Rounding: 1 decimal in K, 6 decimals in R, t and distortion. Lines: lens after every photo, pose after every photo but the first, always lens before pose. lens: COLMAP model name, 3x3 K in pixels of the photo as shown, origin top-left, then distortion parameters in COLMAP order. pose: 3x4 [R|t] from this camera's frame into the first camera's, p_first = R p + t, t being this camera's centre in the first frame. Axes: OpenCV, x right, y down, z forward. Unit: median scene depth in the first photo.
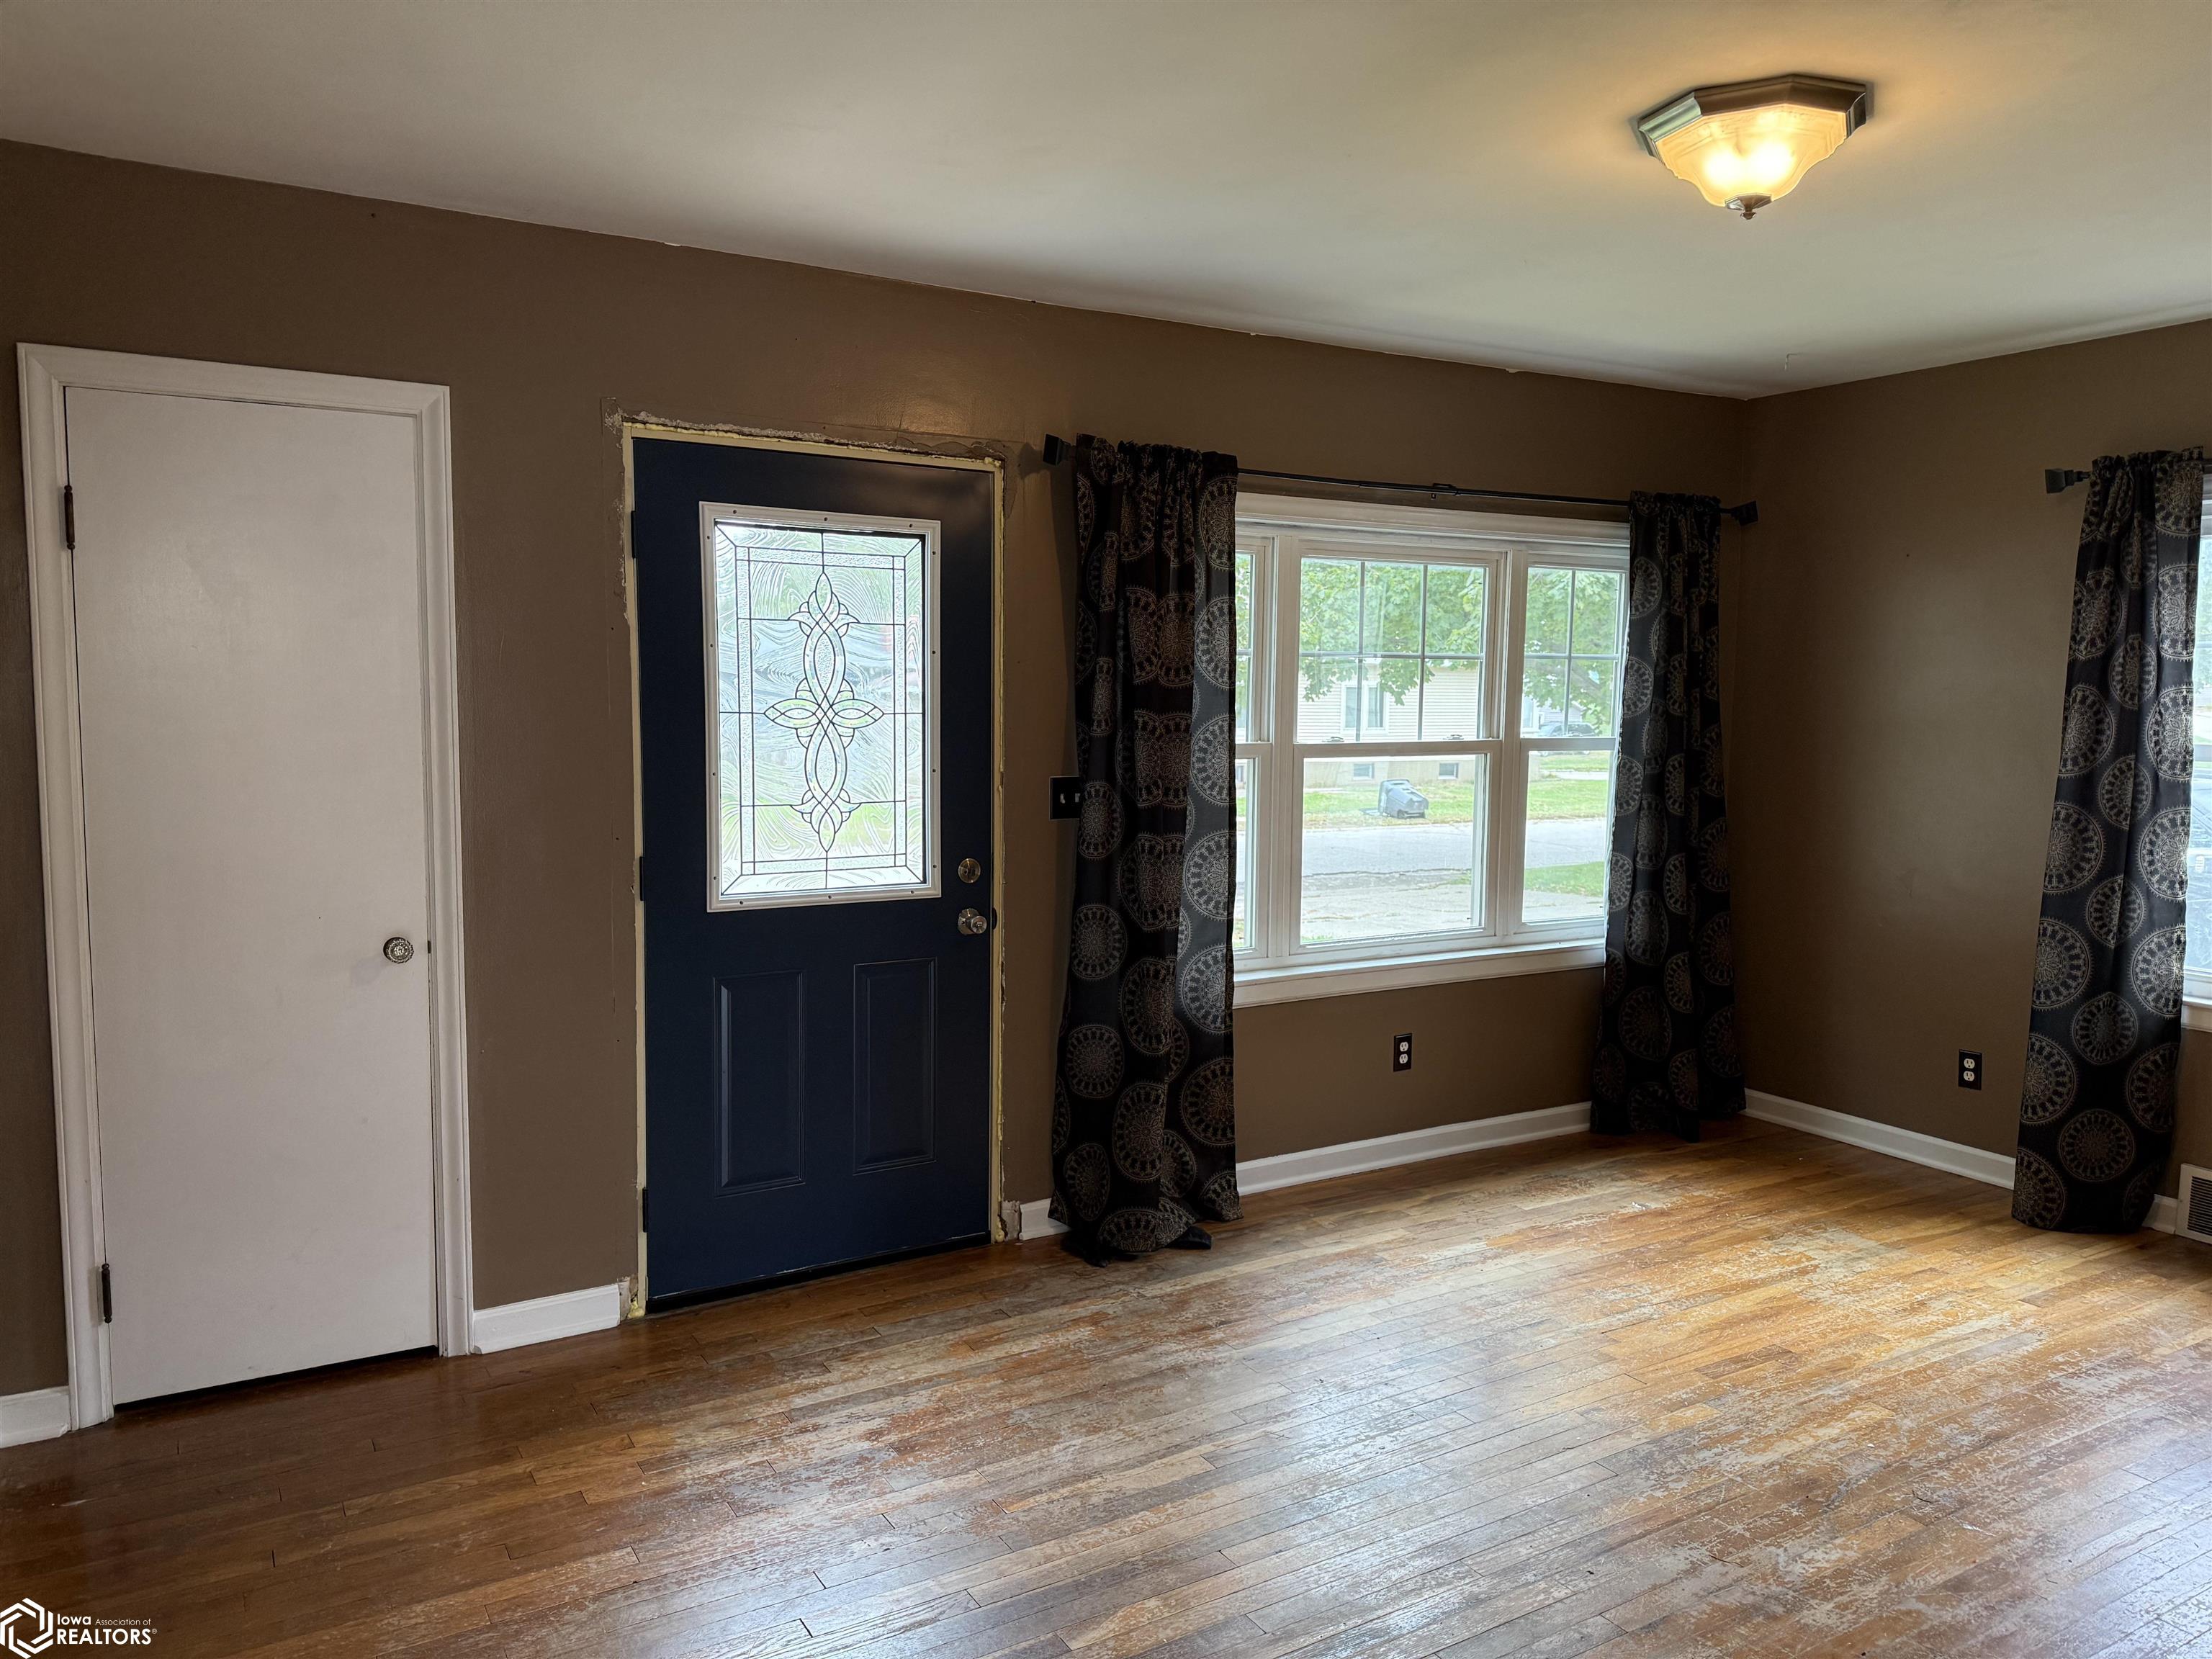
lens RADIAL K [[1550.6, 0, 1090.7], [0, 1550.6, 816.4], [0, 0, 1]] dist [0.047993, -0.053477]
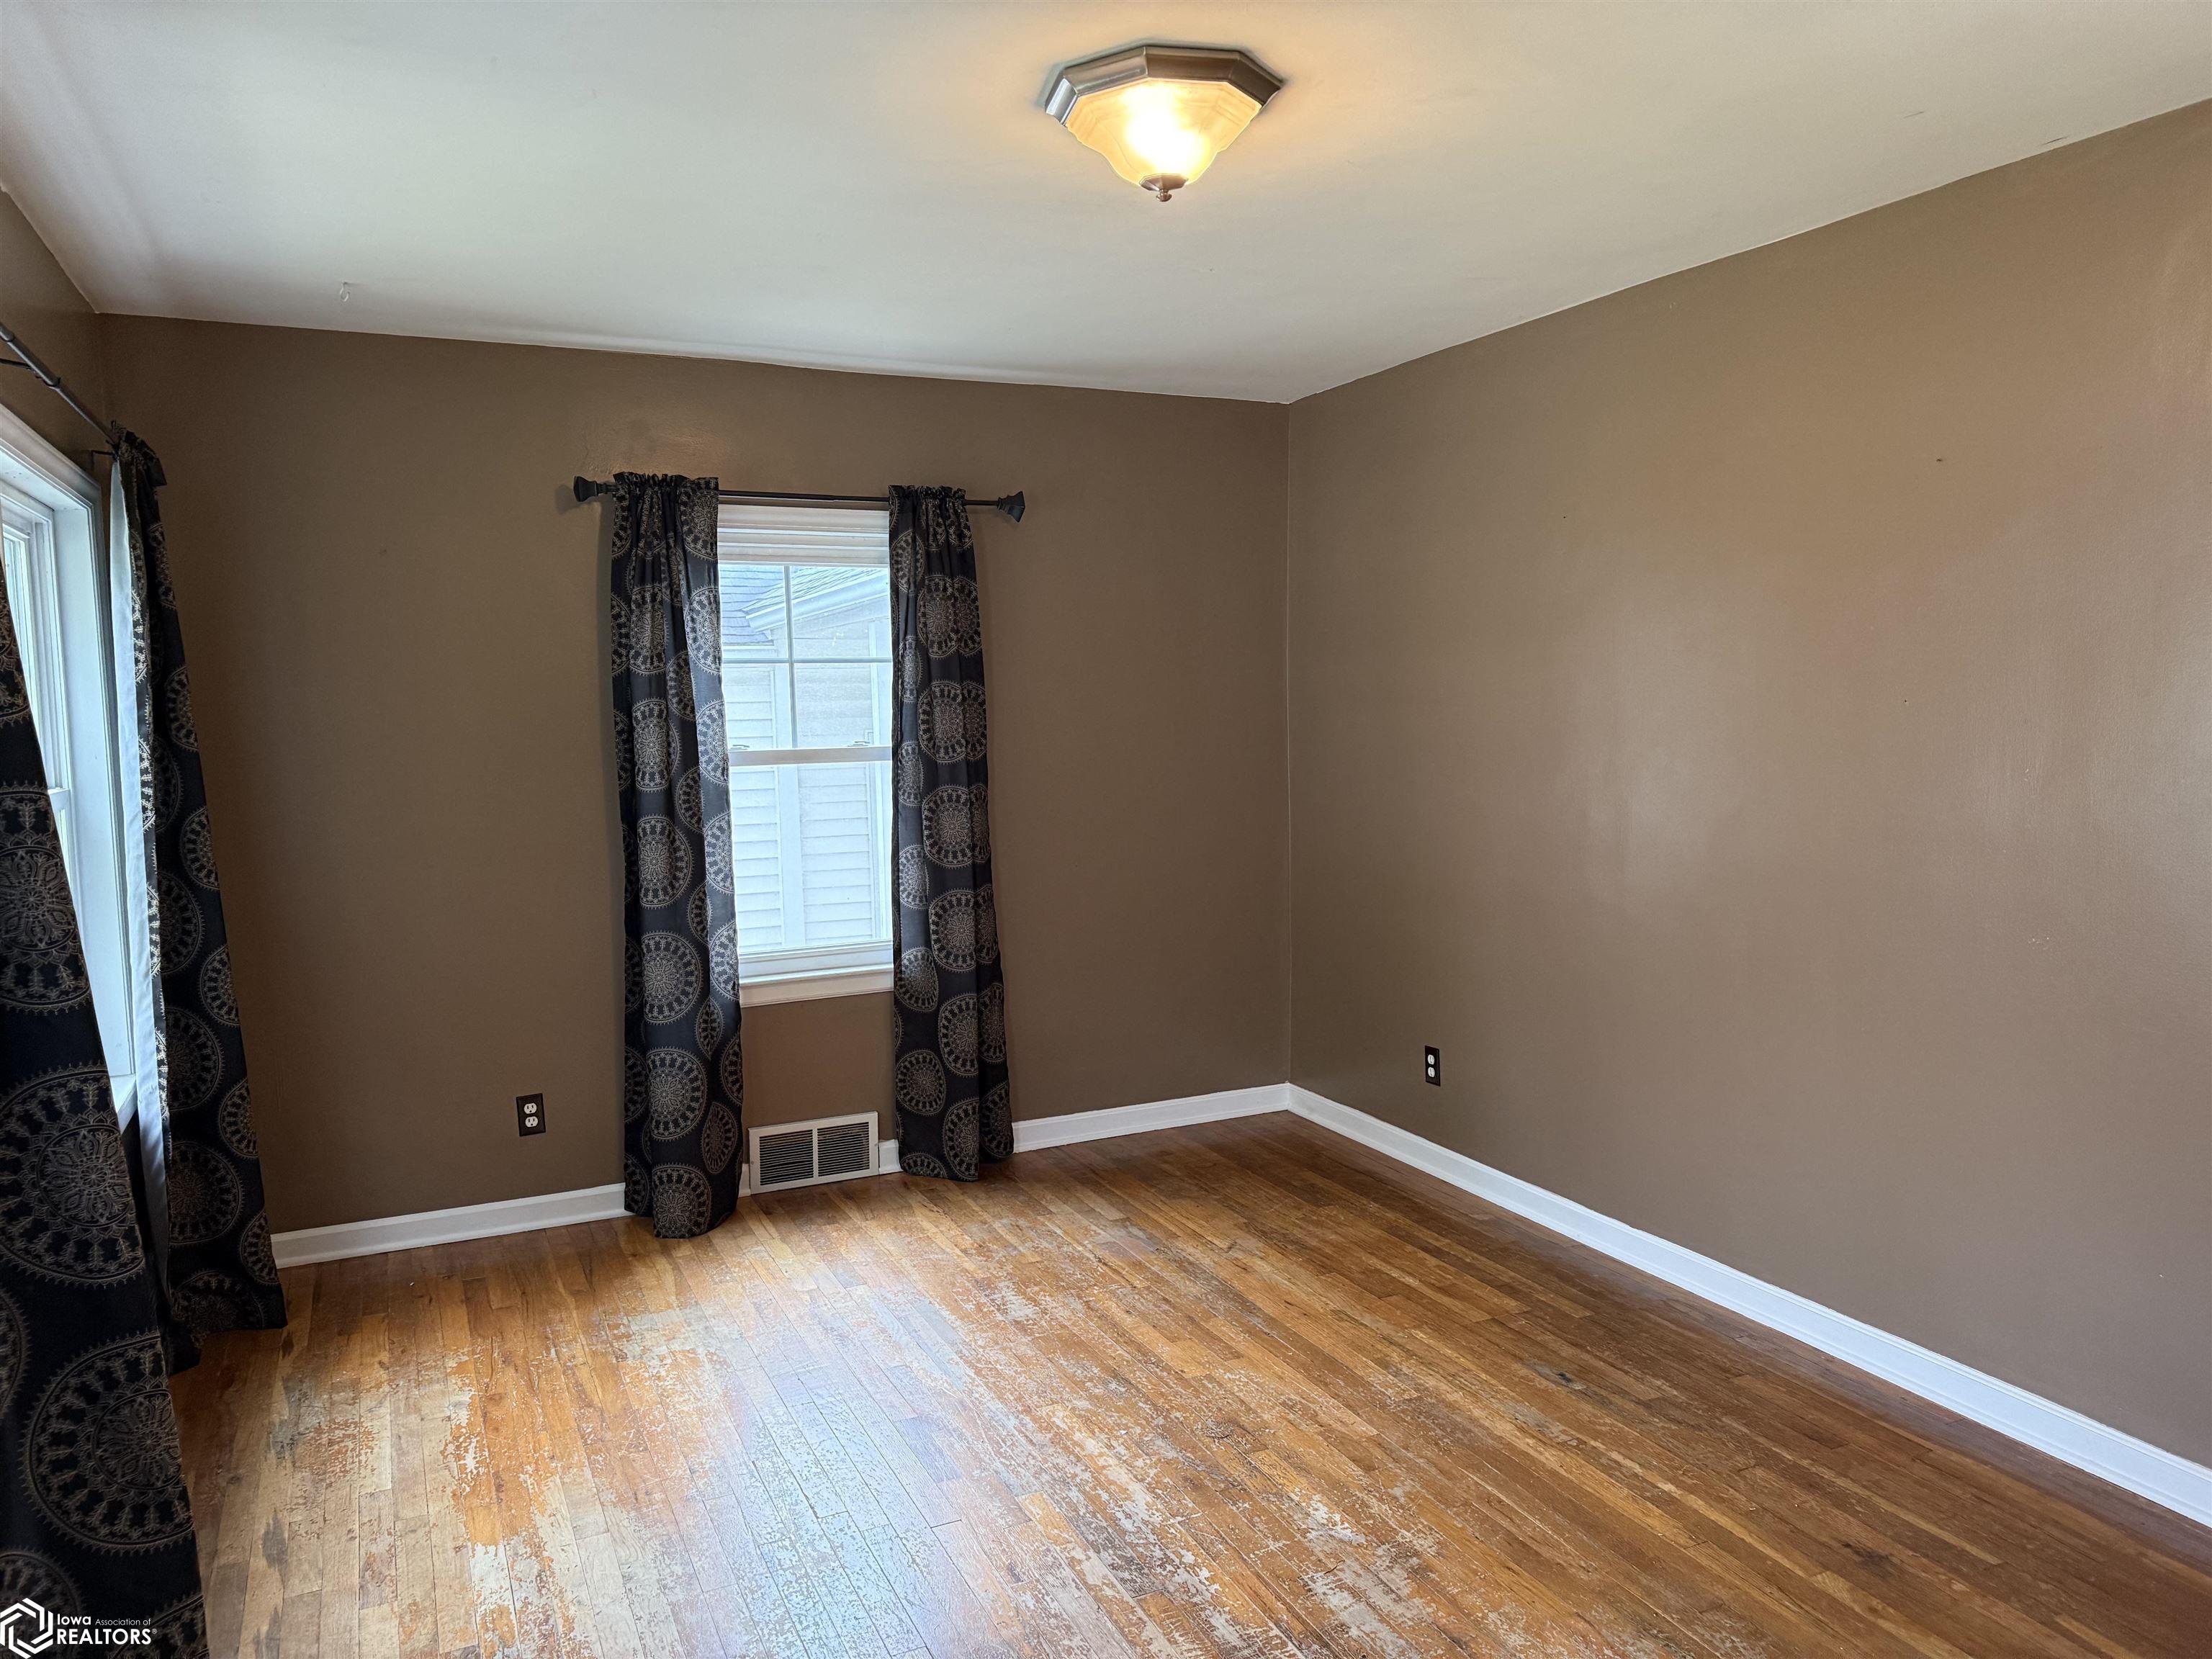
lens RADIAL K [[1550.6, 0, 1099.3], [0, 1550.6, 824.1], [0, 0, 1]] dist [0.047993, -0.053477]
pose [[0.100069, -0.096499, 0.990290, -0.347546], [0.102638, 0.990977, 0.086195, -0.061802], [-0.989673, 0.093016, 0.109071, 0.621954]]
